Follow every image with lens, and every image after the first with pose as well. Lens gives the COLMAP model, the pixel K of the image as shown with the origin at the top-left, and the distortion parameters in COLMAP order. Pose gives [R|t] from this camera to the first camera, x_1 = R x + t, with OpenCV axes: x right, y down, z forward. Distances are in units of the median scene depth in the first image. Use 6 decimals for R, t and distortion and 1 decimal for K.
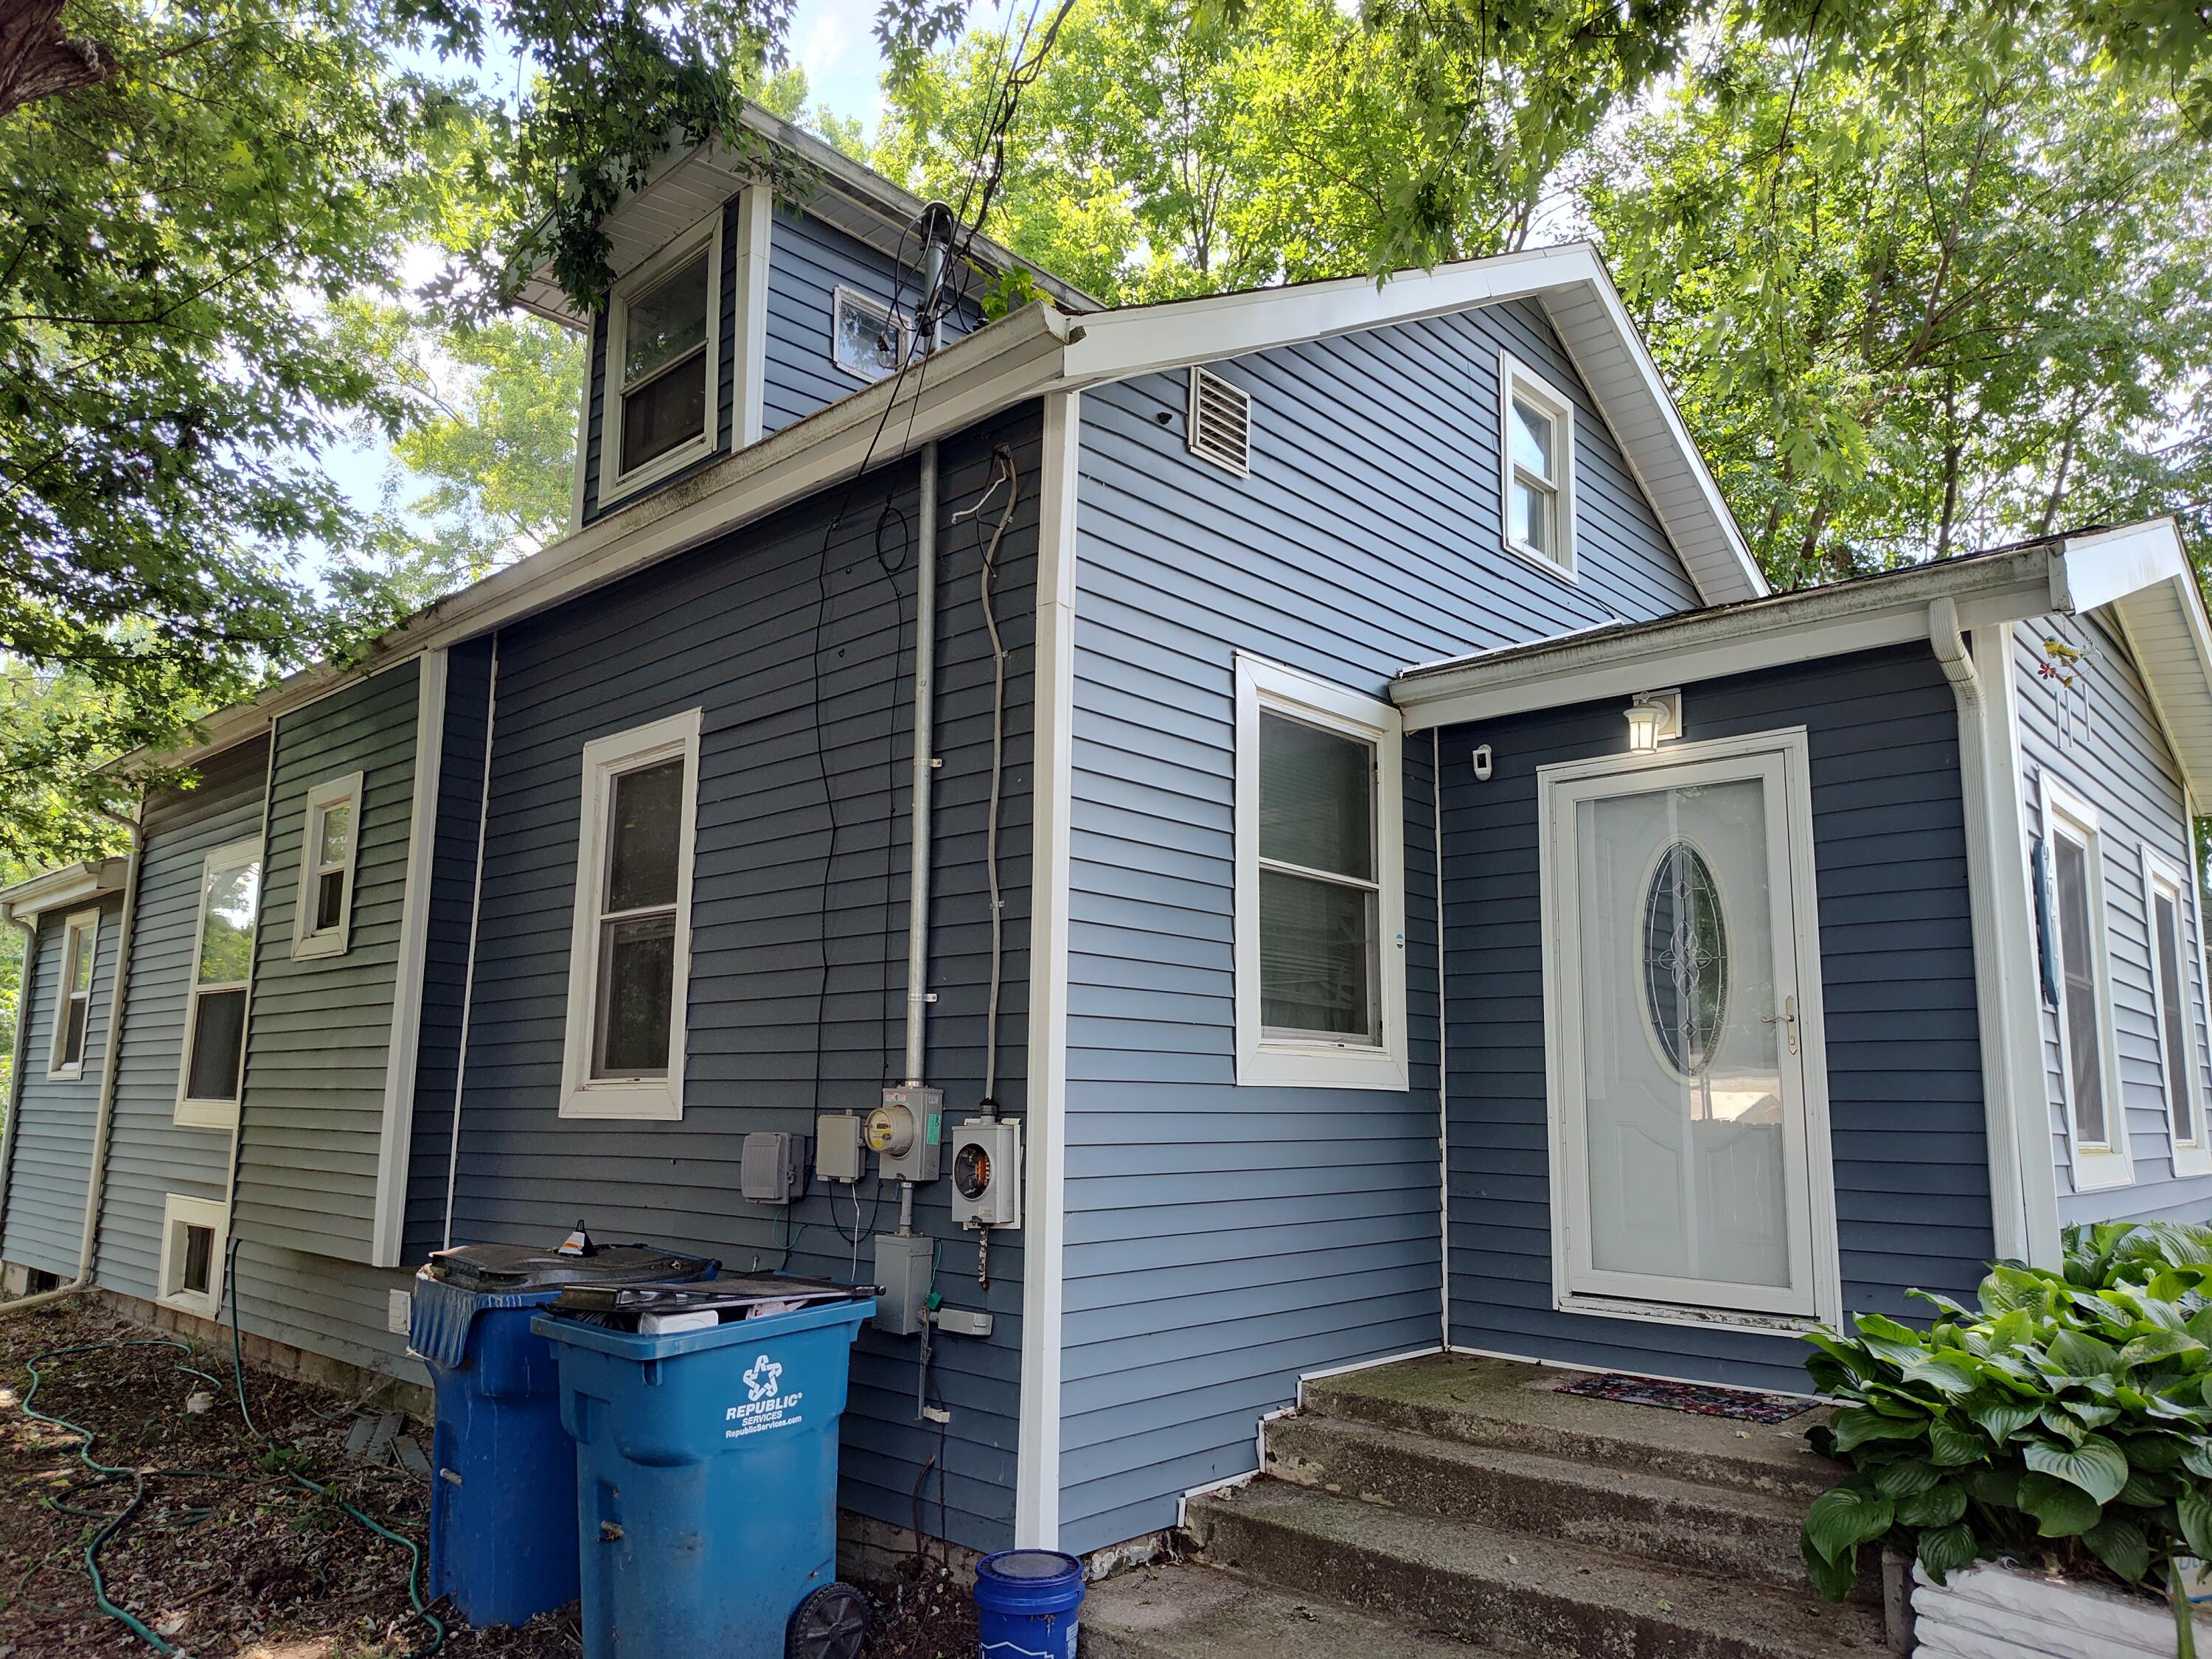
lens RADIAL K [[1481.2, 0, 1098.4], [0, 1481.2, 860.1], [0, 0, 1]] dist [0.079616, -0.057562]
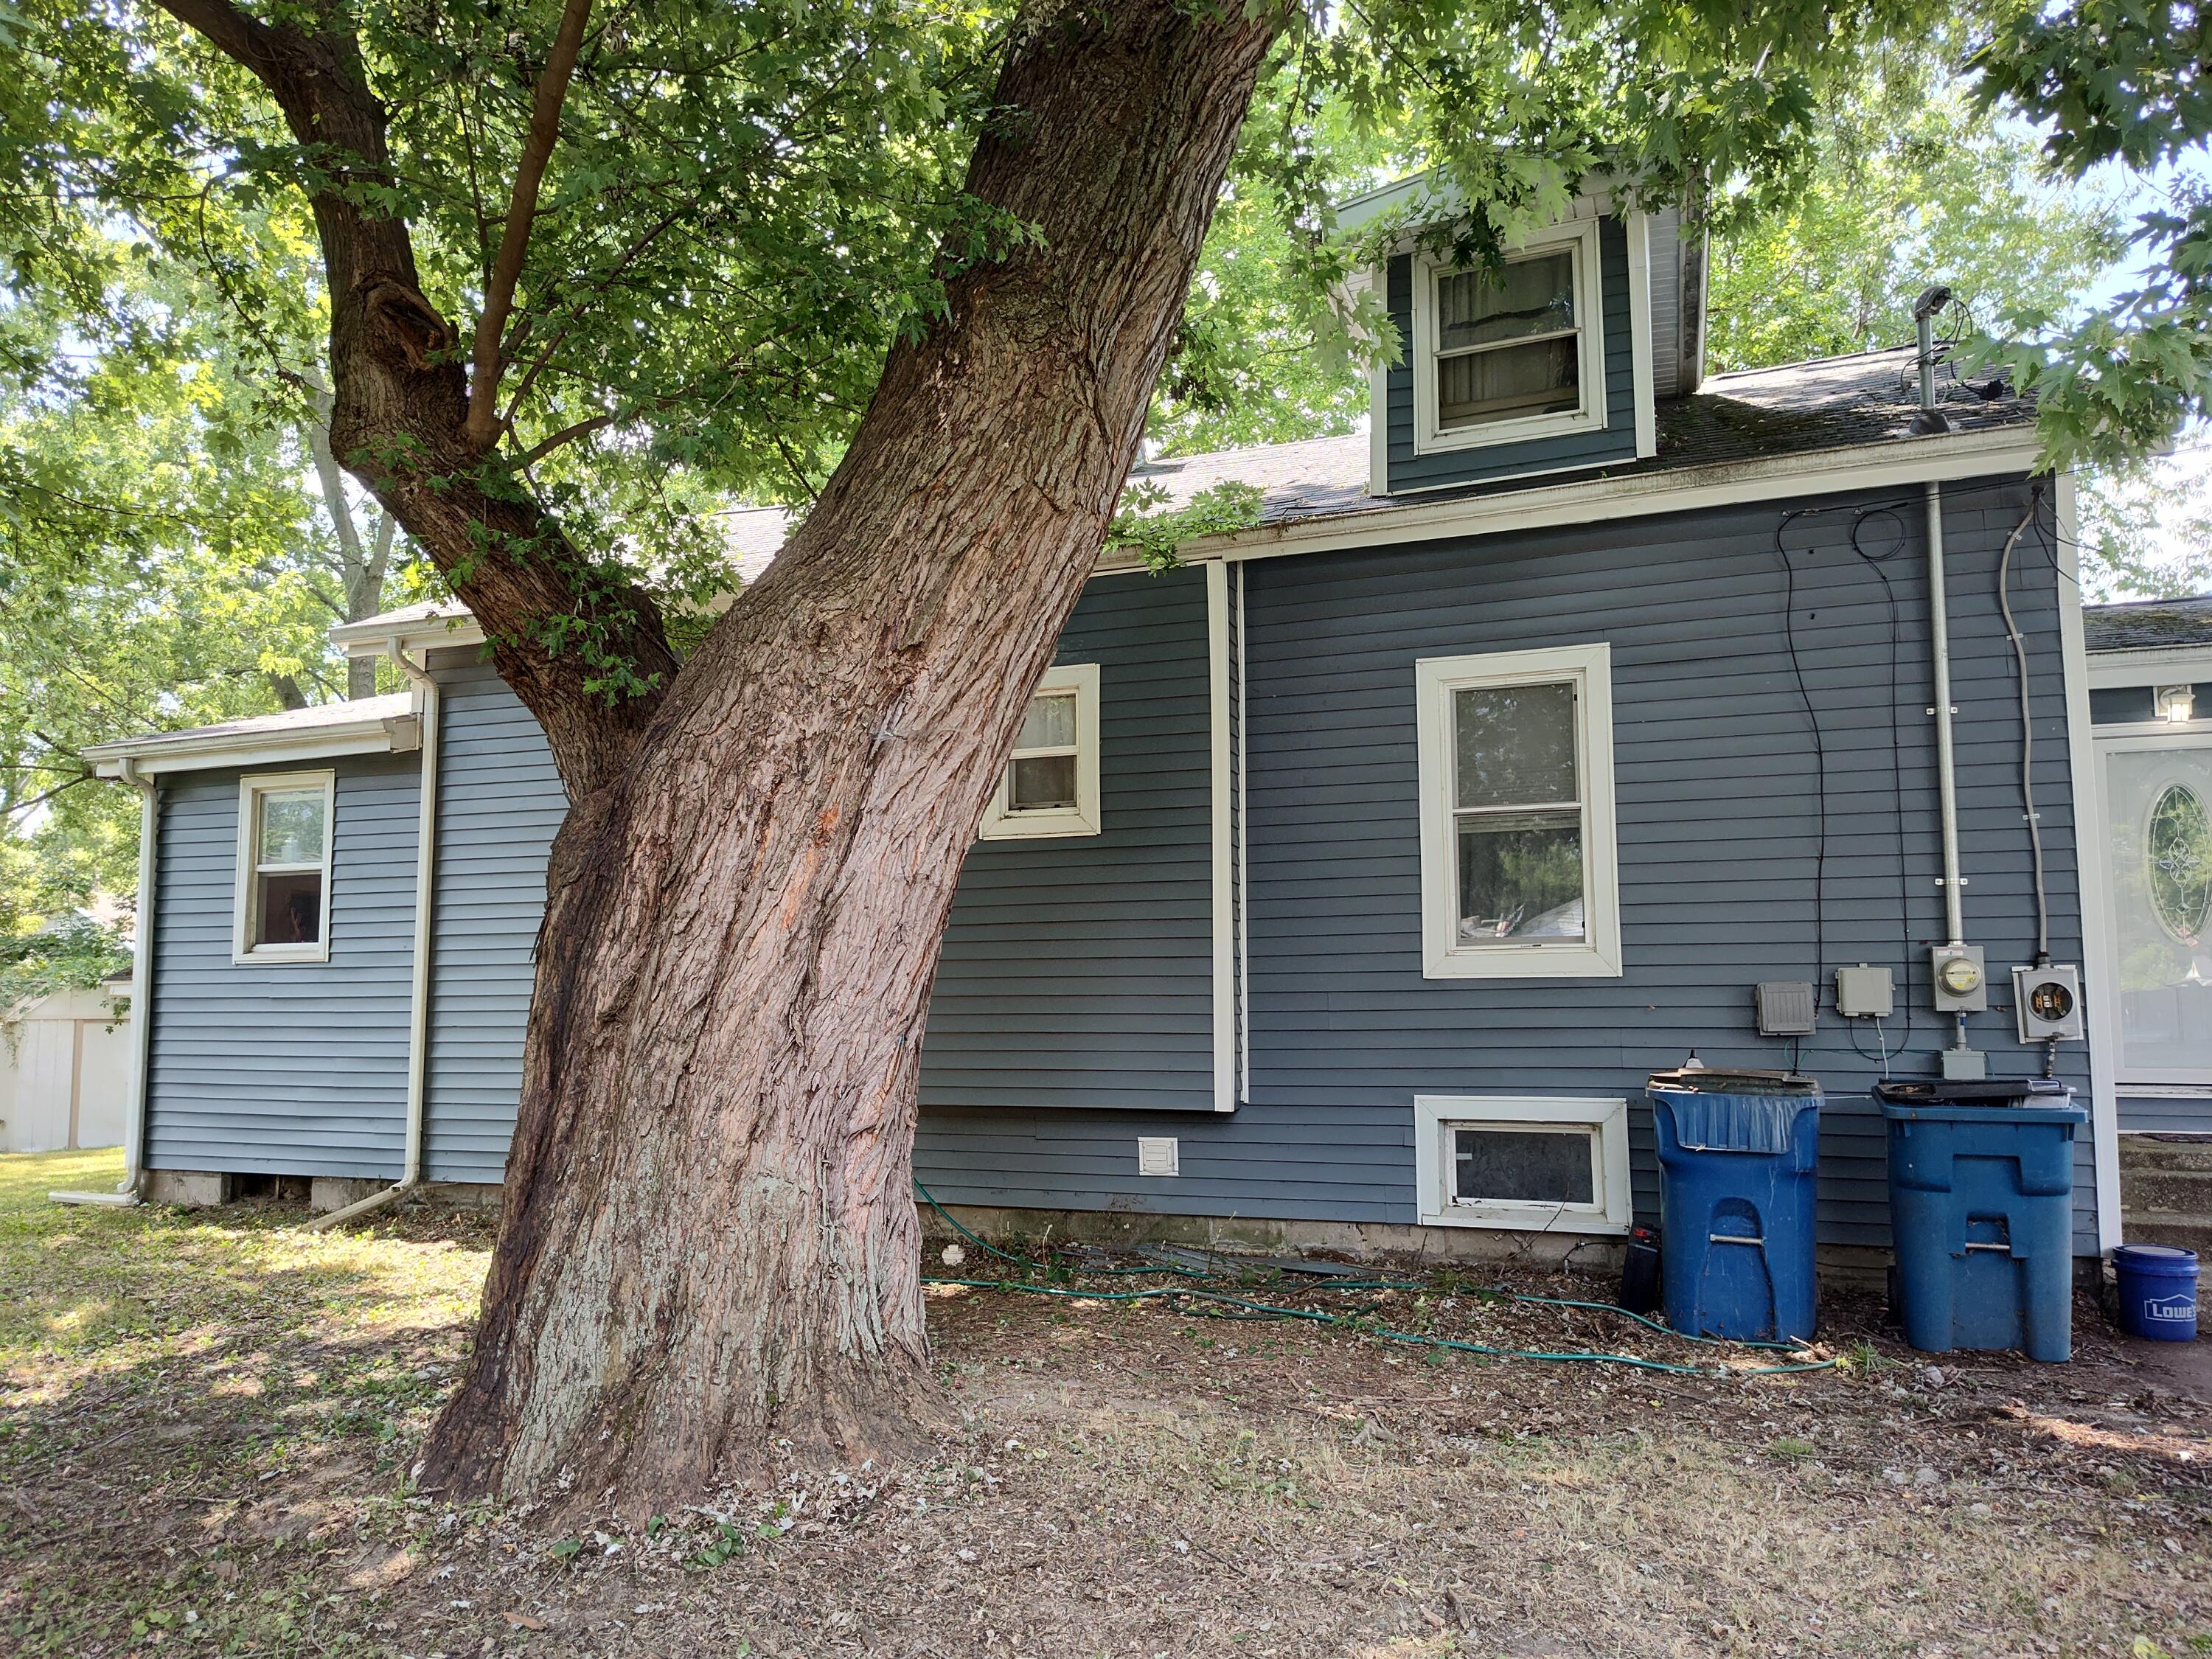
lens RADIAL K [[1481.2, 0, 1098.4], [0, 1481.2, 860.1], [0, 0, 1]] dist [0.079616, -0.057562]
pose [[0.920908, 0.026306, 0.388892, -1.087287], [-0.049360, 0.997558, 0.049407, 0.034404], [-0.386643, -0.064695, 0.919958, 0.023352]]
